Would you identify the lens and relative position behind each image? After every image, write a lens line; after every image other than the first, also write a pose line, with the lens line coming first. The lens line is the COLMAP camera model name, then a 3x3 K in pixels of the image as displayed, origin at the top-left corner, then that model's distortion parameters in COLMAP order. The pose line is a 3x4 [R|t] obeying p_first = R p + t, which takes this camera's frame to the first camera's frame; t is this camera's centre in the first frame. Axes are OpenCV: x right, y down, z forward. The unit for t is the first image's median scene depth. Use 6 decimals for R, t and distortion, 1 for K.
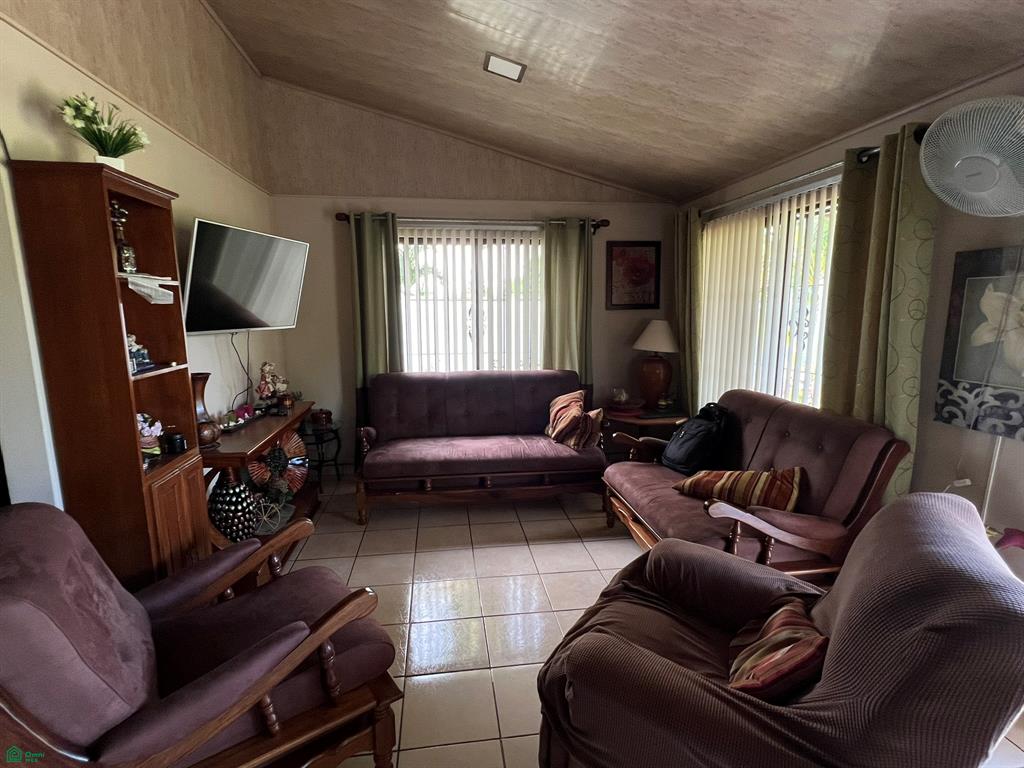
lens RADIAL K [[503.2, 0, 509.6], [0, 503.2, 383.3], [0, 0, 1]] dist [0.003381, 0.000260]
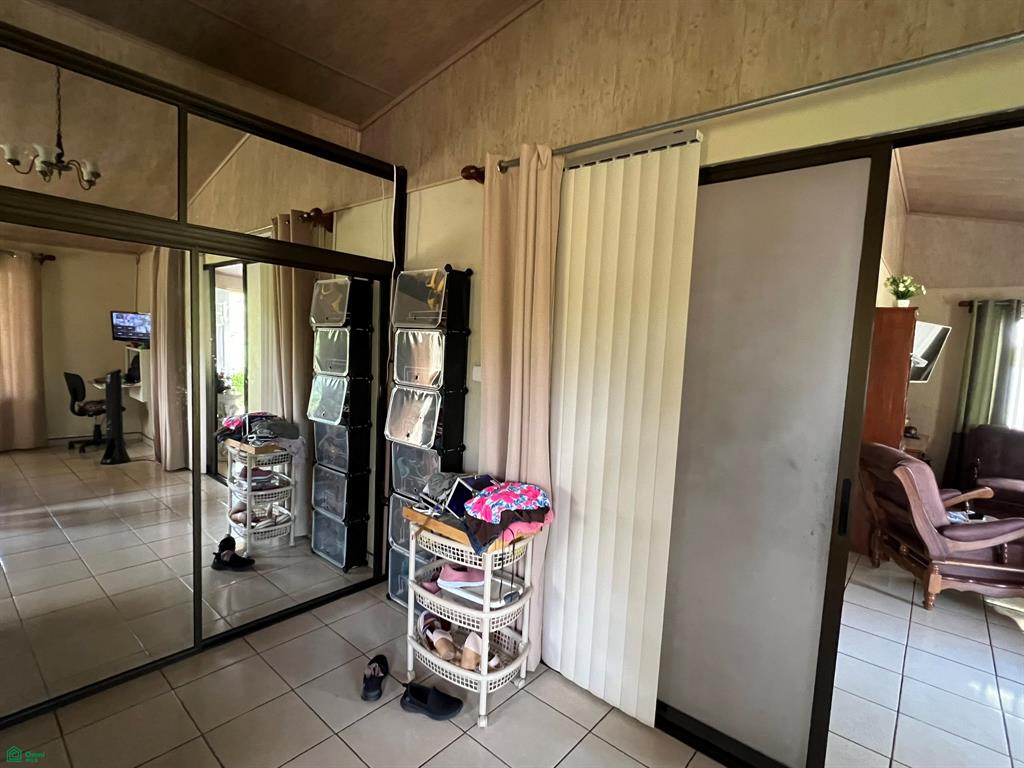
lens RADIAL K [[503.2, 0, 515.6], [0, 503.2, 387.6], [0, 0, 1]] dist [0.003381, 0.000260]
pose [[0.663325, 0.091229, -0.742750, -0.107181], [-0.160461, 0.986795, -0.022098, 0.110639], [0.730926, 0.133841, 0.669204, -0.741412]]
